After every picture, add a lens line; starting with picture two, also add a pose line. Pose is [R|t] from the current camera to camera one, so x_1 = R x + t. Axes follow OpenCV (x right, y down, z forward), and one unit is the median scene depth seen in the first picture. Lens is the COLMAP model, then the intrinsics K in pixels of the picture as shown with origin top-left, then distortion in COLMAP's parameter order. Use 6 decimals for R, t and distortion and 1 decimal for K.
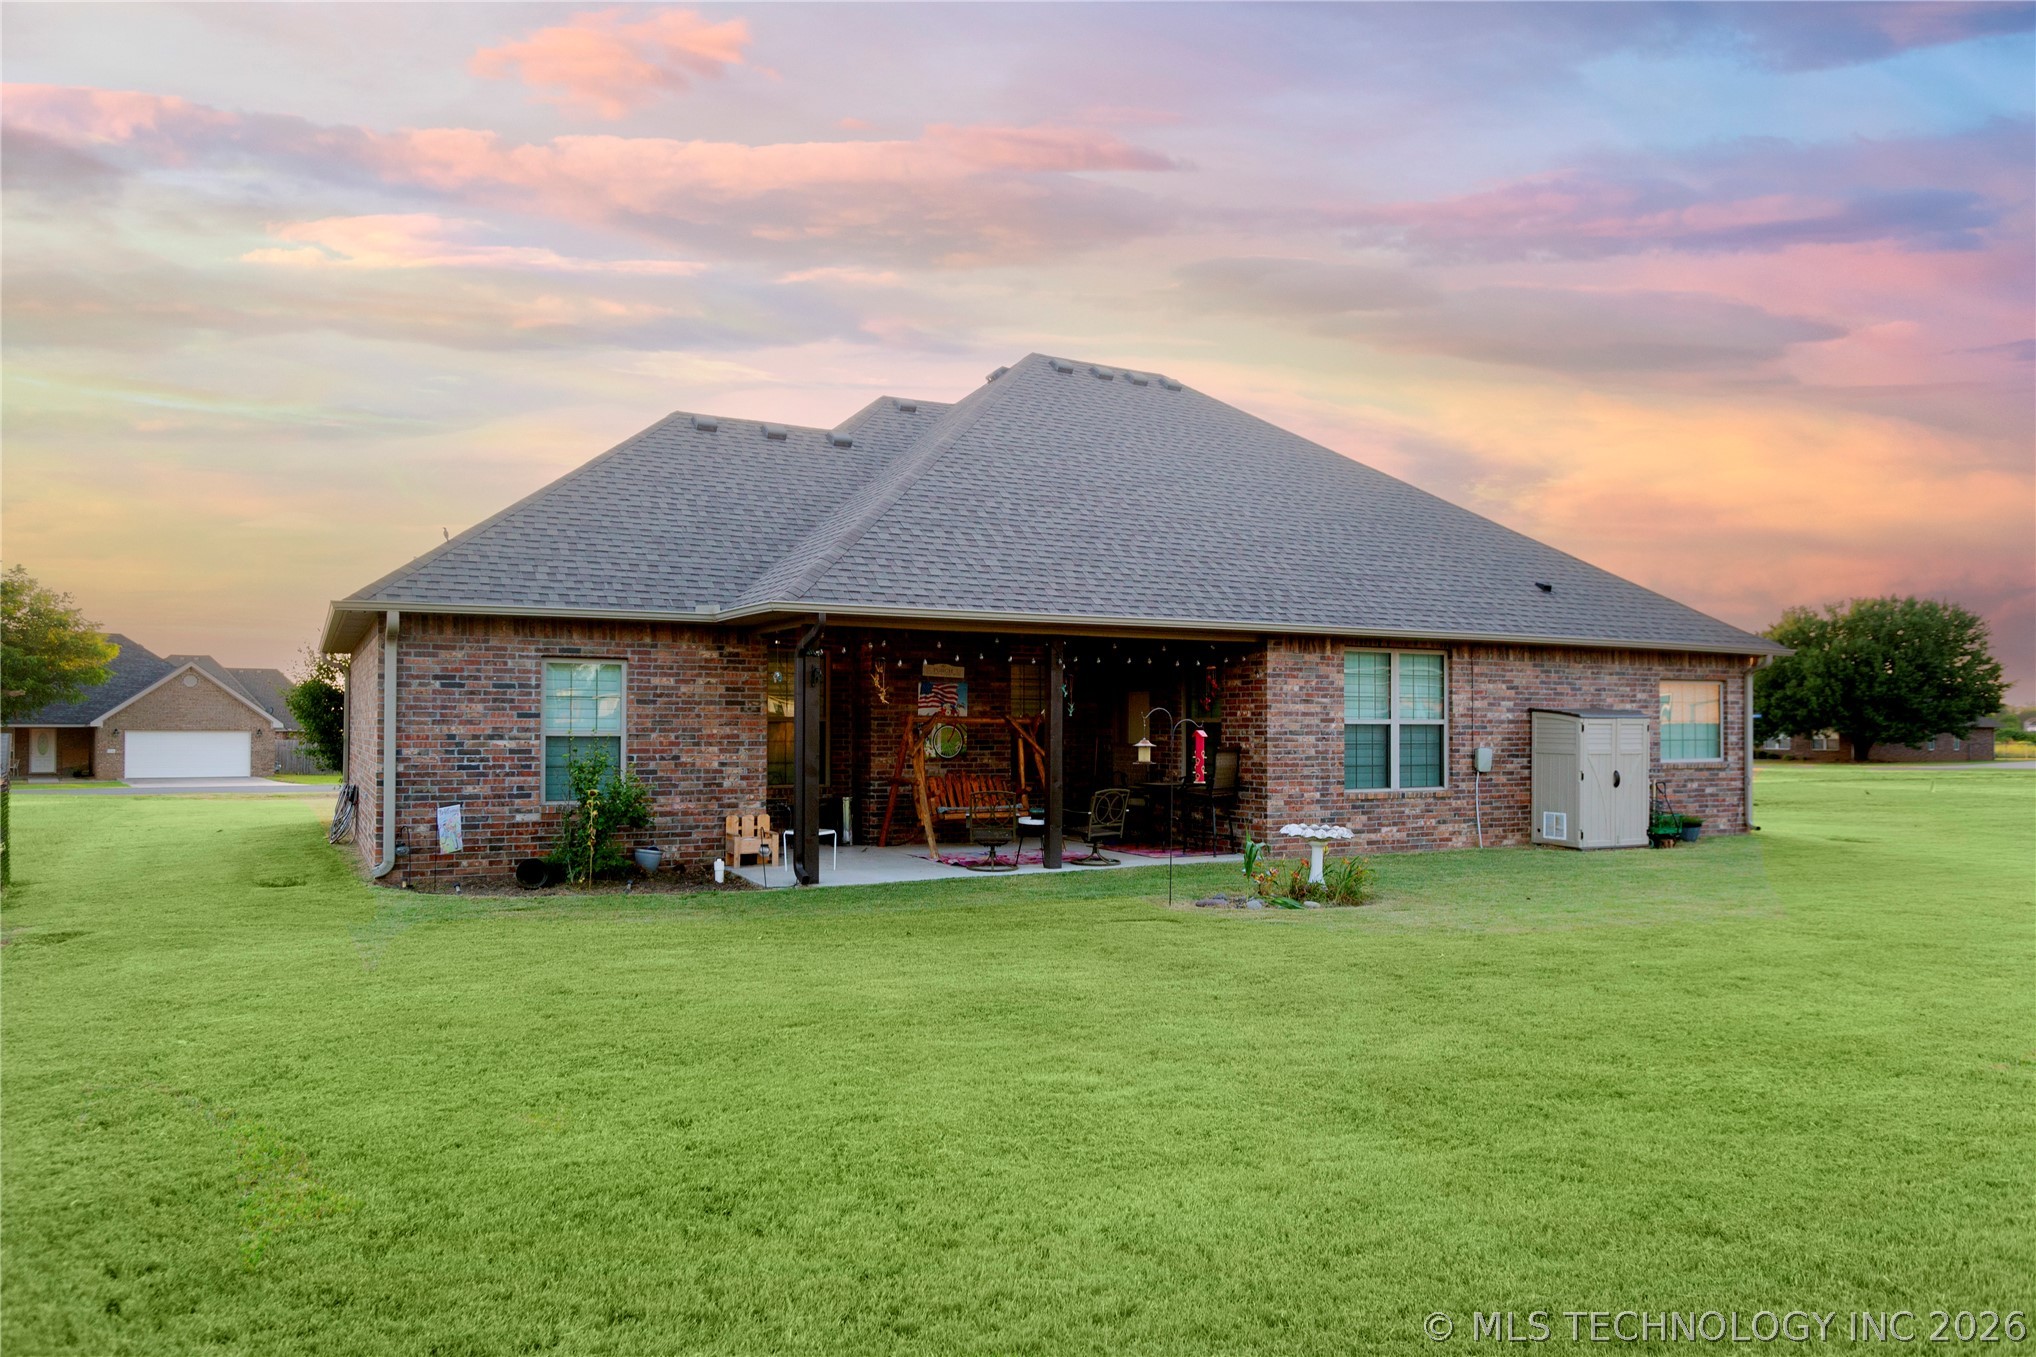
lens RADIAL K [[1309.7, 0, 968.0], [0, 1309.7, 716.9], [0, 0, 1]] dist [0.025579, -0.006632]
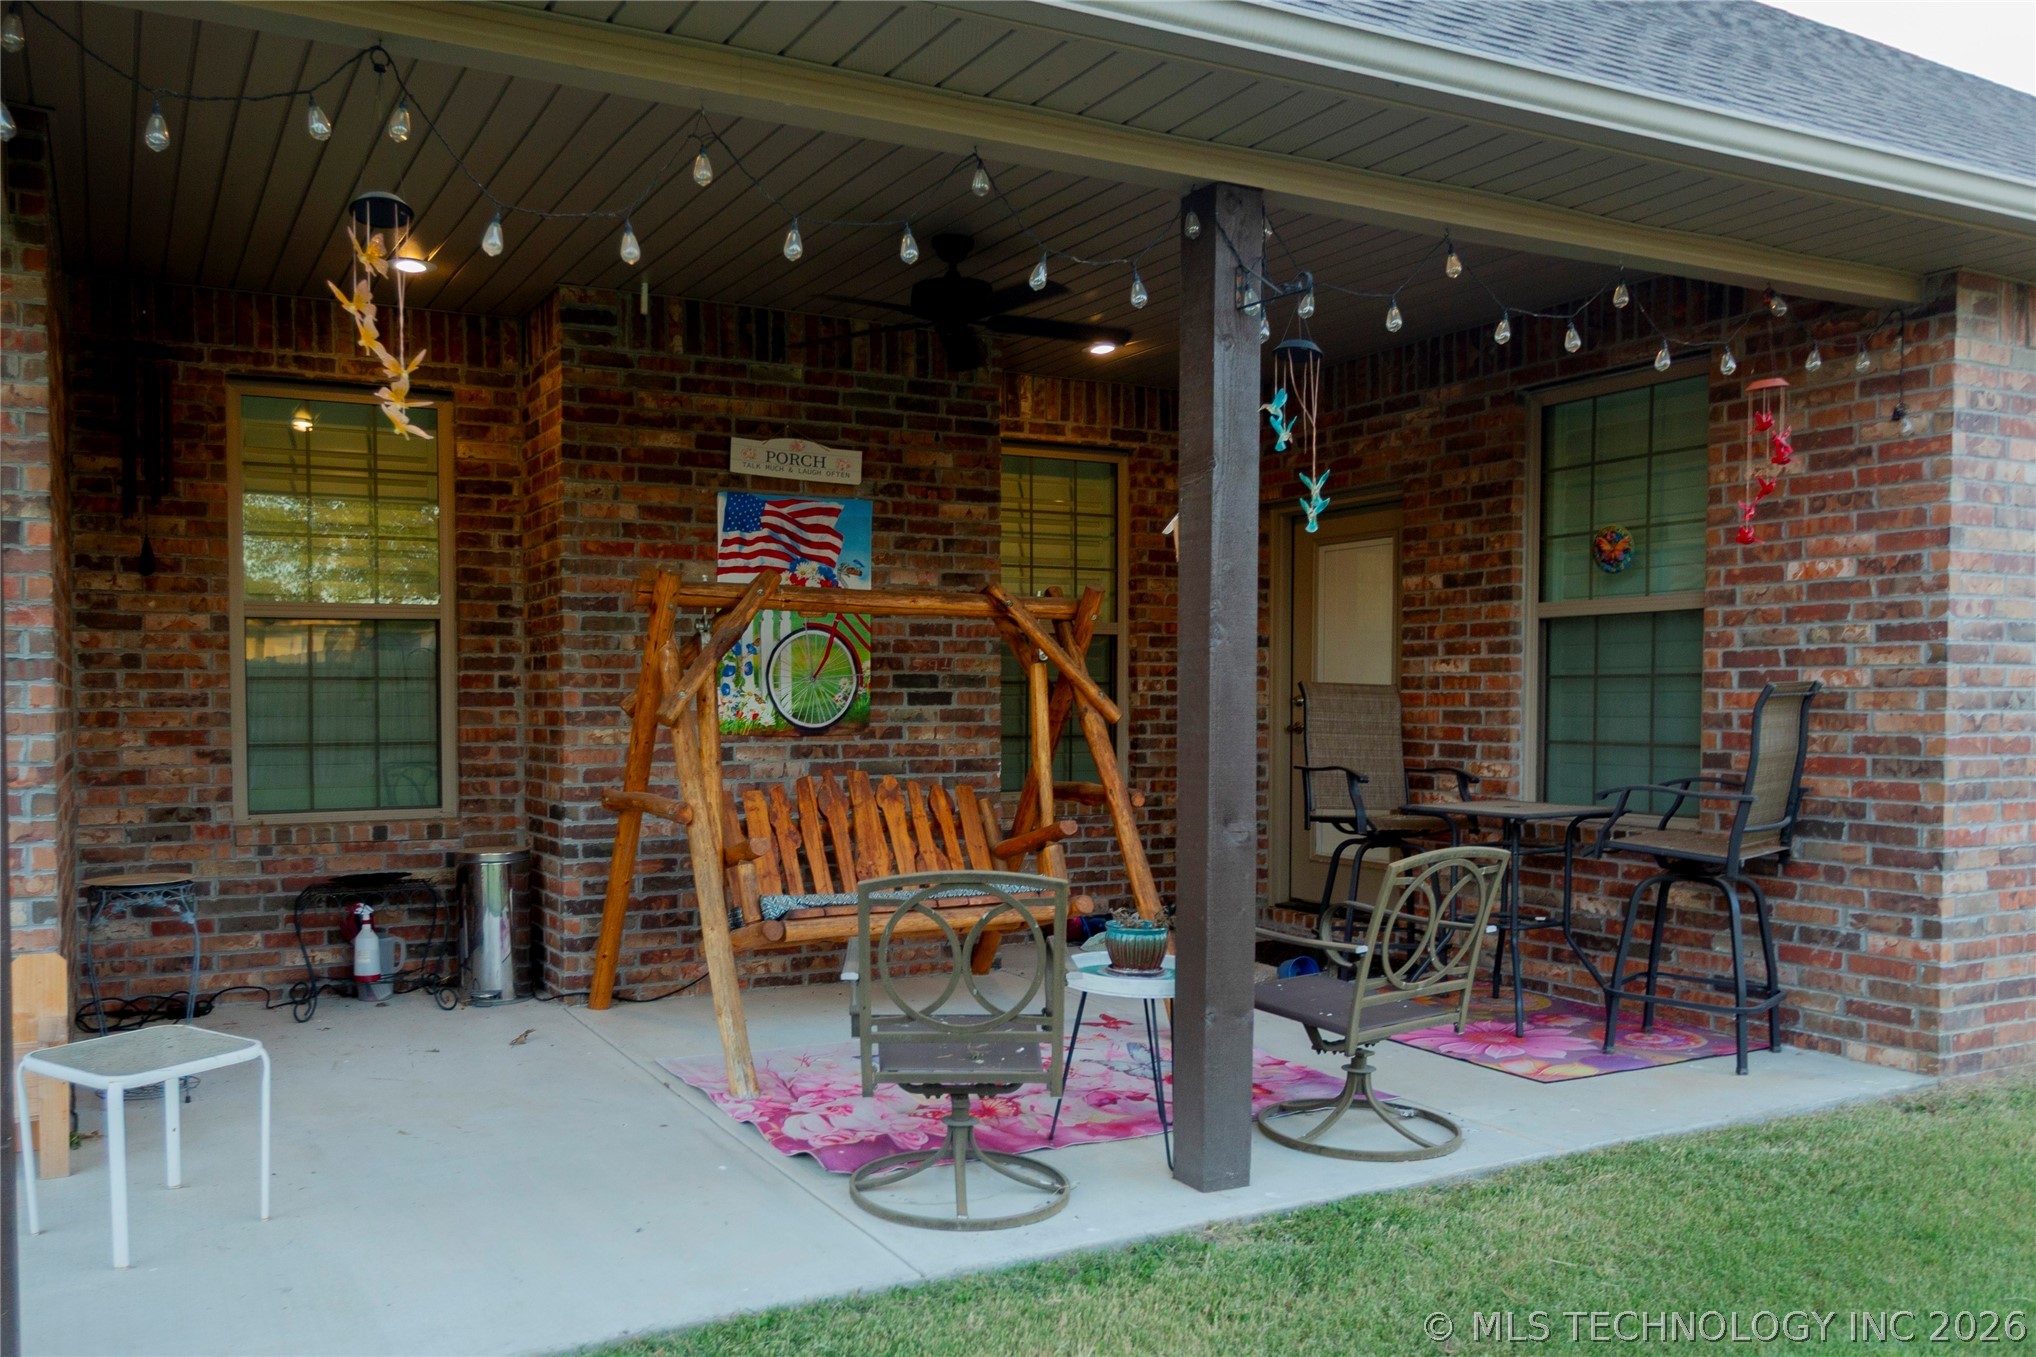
lens RADIAL K [[1581.2, 0, 882.8], [0, 1581.2, 755.4], [0, 0, 1]] dist [-0.009592, 0.006916]
pose [[0.999918, -0.003650, -0.012260, 0.007642], [0.004210, 0.998933, 0.045987, 0.021561], [0.012079, -0.046035, 0.998867, 0.642955]]
